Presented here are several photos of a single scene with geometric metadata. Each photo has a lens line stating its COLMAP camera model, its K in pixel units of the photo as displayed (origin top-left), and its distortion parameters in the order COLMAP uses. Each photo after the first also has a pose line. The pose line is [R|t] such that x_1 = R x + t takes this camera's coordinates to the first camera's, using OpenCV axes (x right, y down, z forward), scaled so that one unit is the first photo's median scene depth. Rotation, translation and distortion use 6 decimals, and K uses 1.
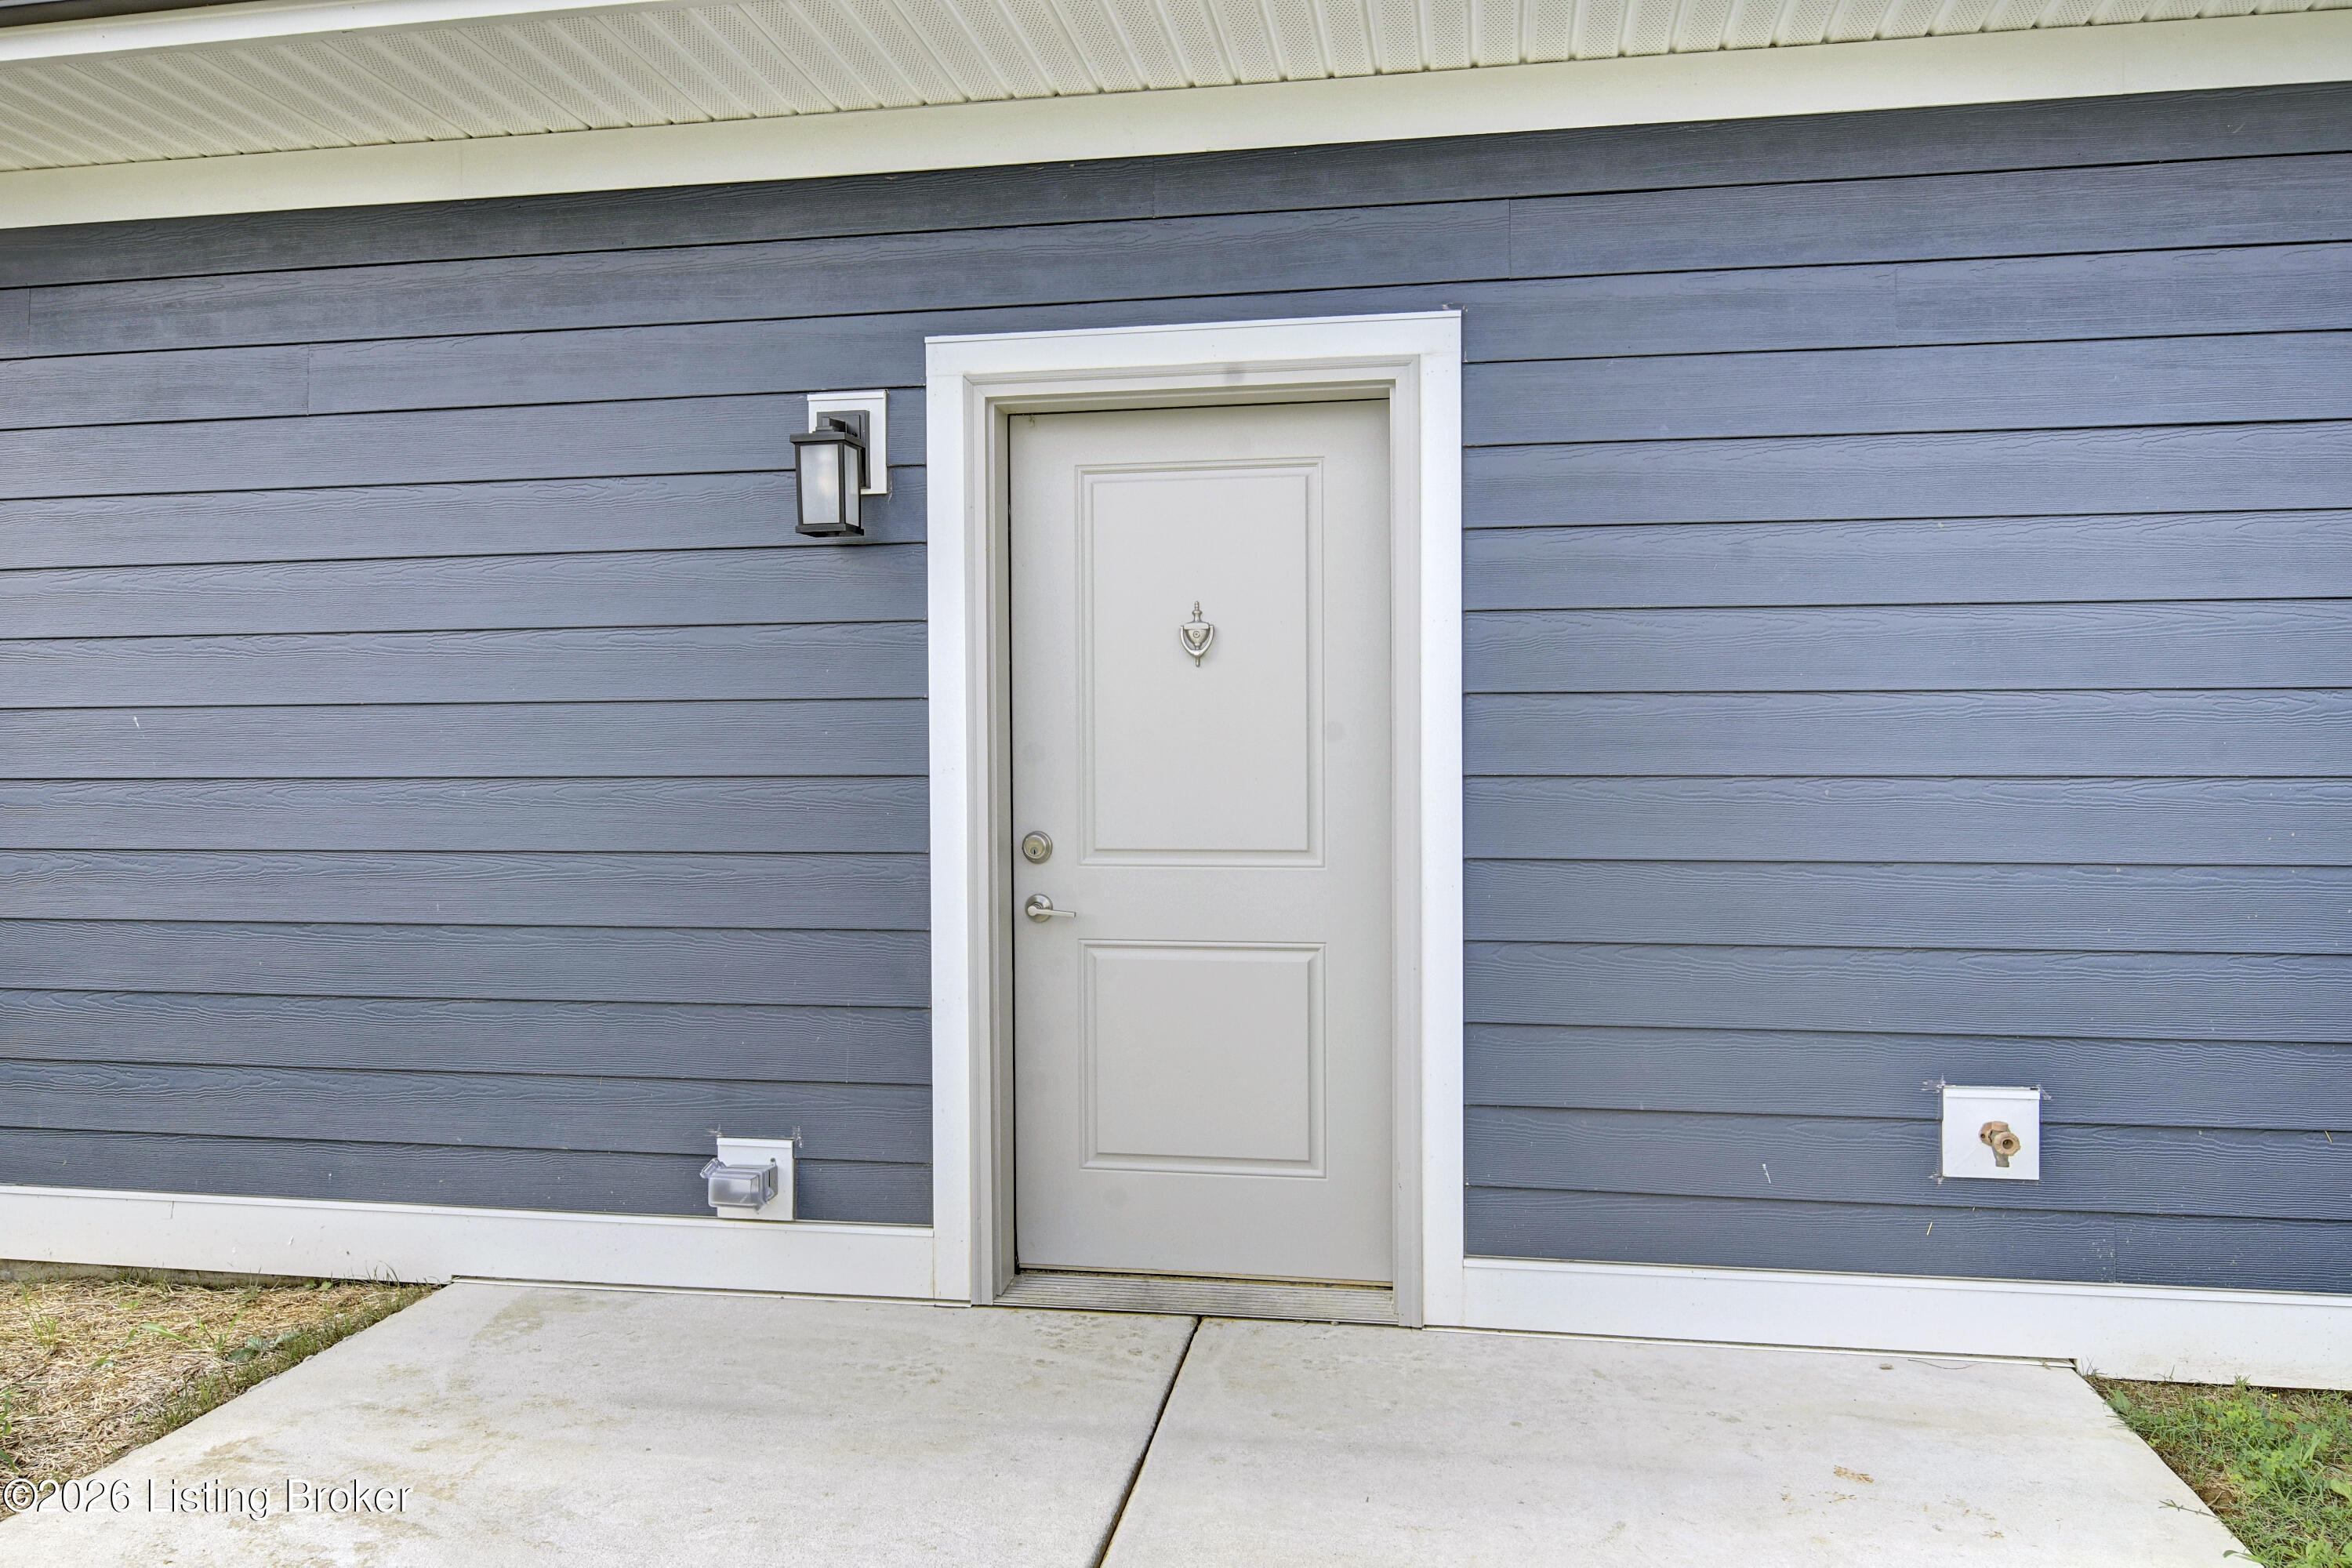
lens RADIAL K [[1642.3, 0, 1180.5], [0, 1642.3, 762.0], [0, 0, 1]] dist [-0.000449, 0.000137]
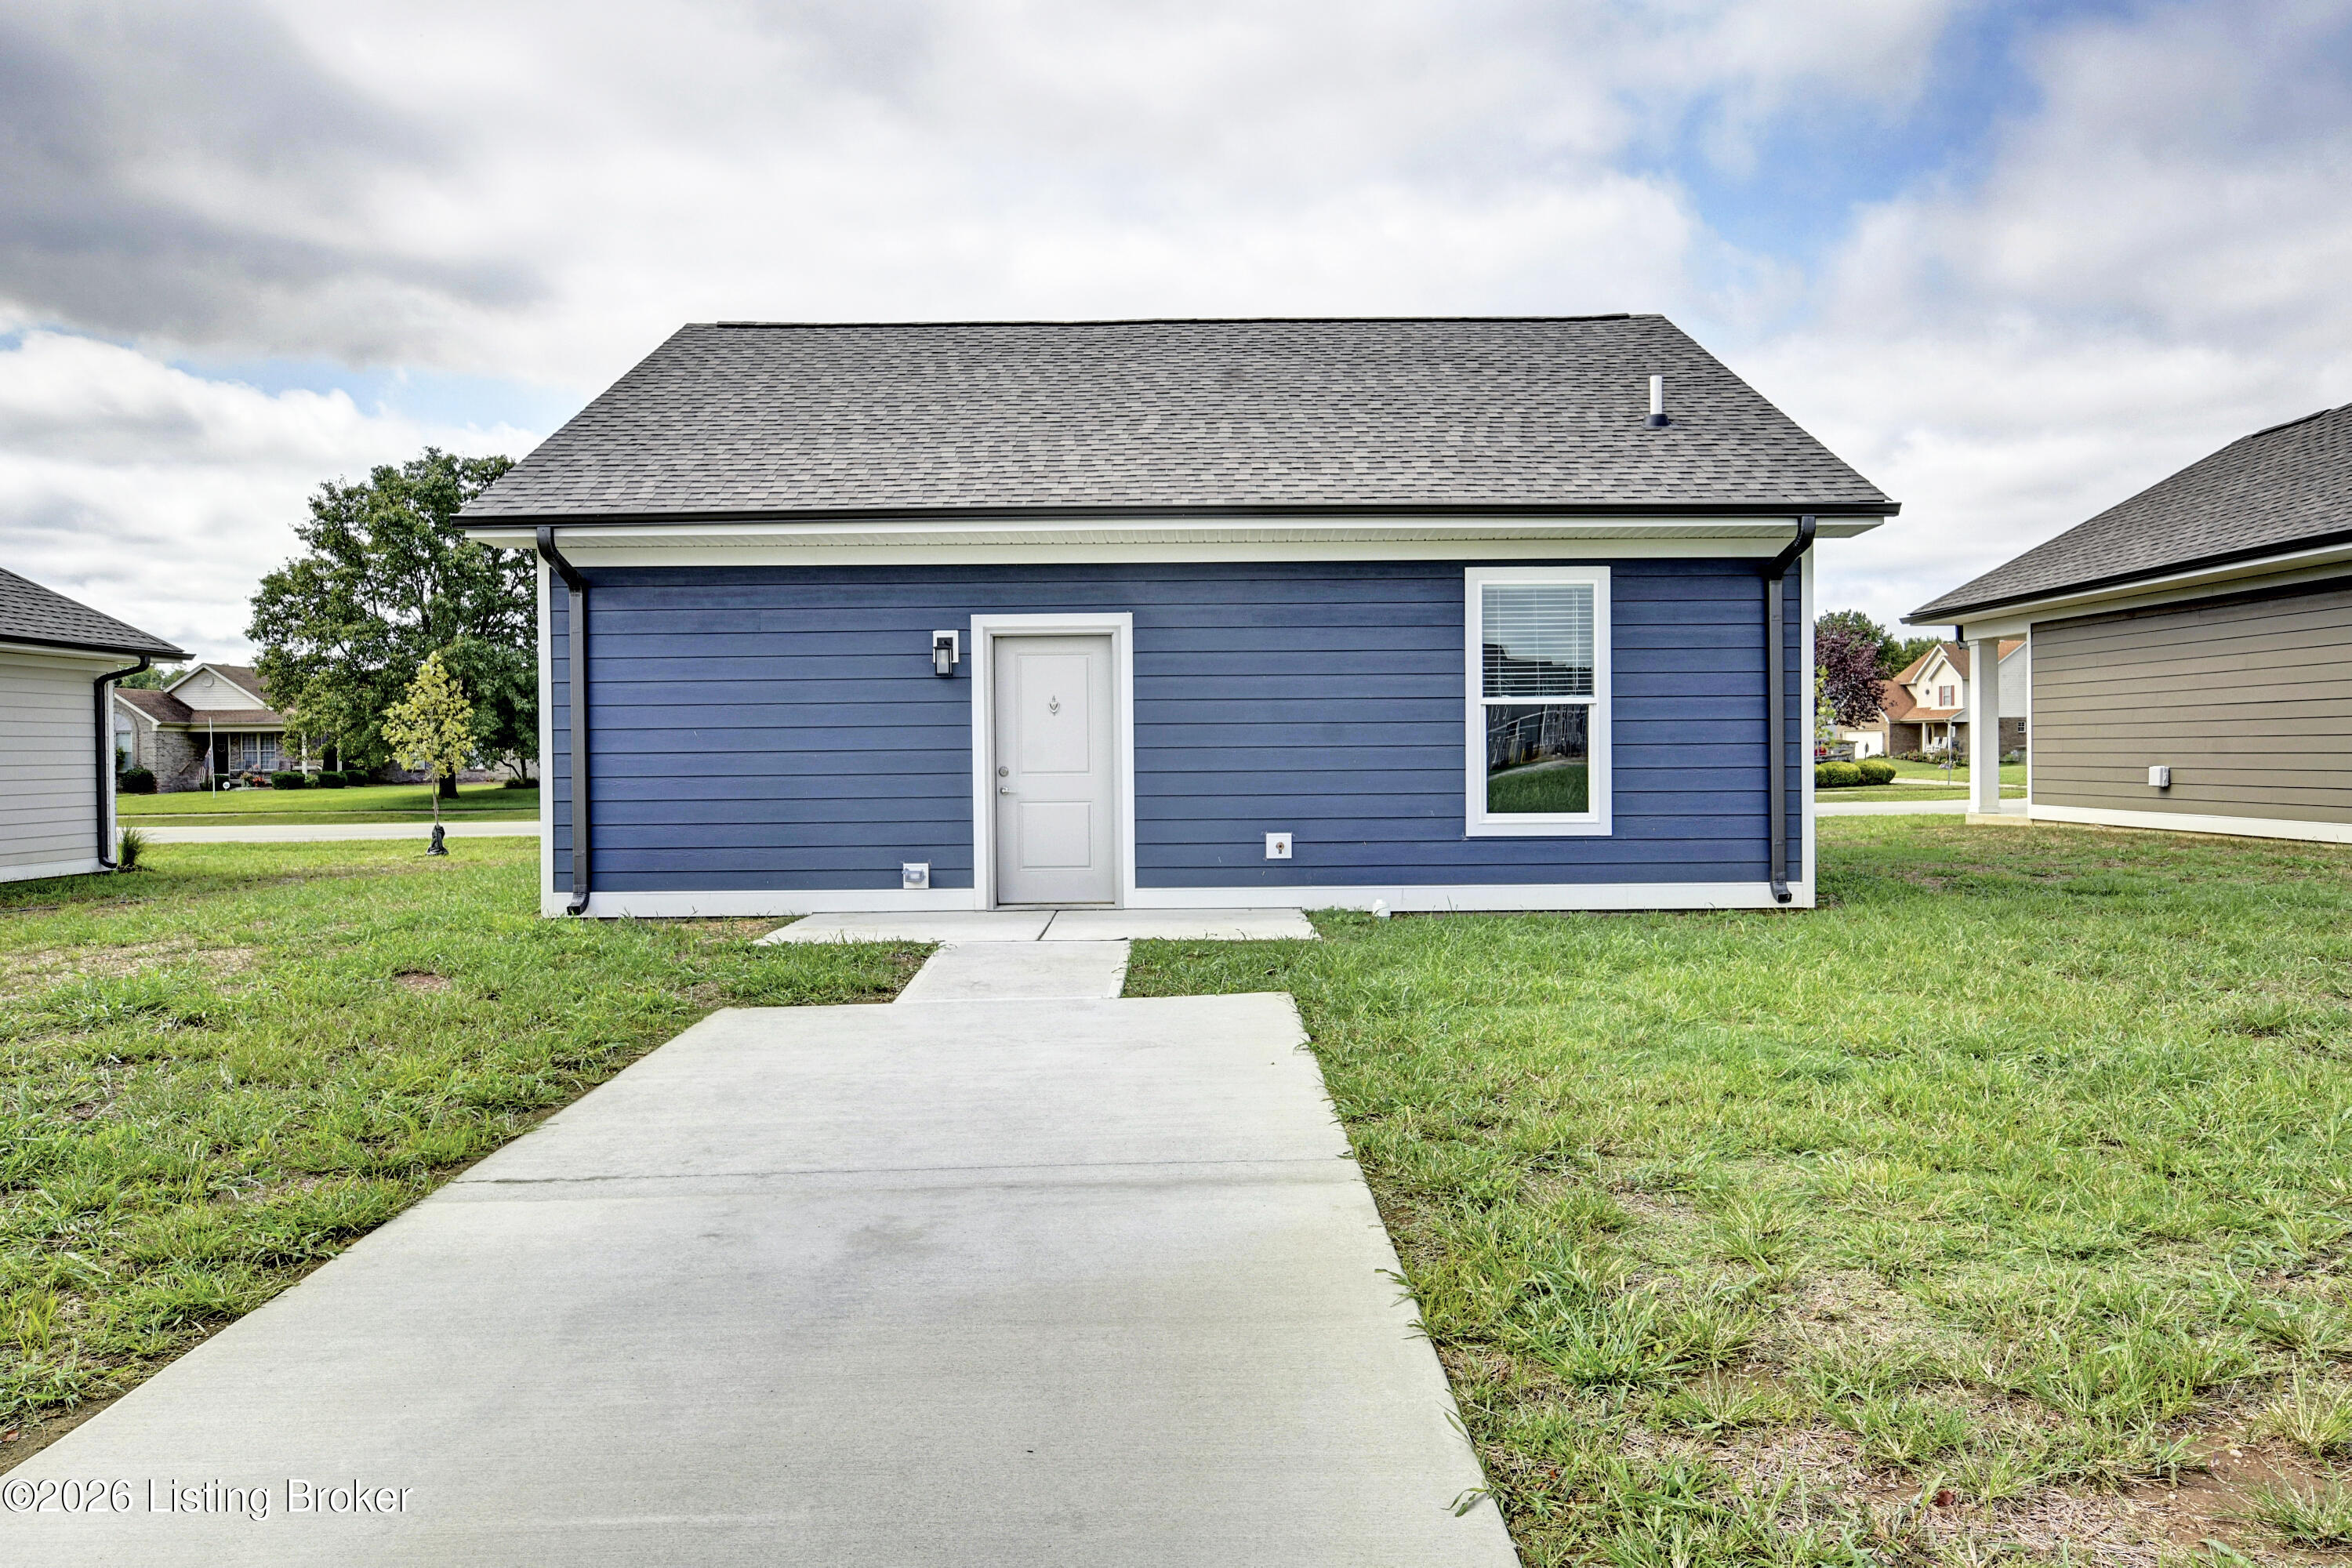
lens RADIAL K [[1642.3, 0, 1180.5], [0, 1642.3, 762.0], [0, 0, 1]] dist [-0.000449, 0.000137]
pose [[0.986521, -0.005908, 0.163528, -0.278749], [0.006725, 0.999968, -0.004440, 0.051207], [-0.163497, 0.005479, 0.986529, -2.278501]]
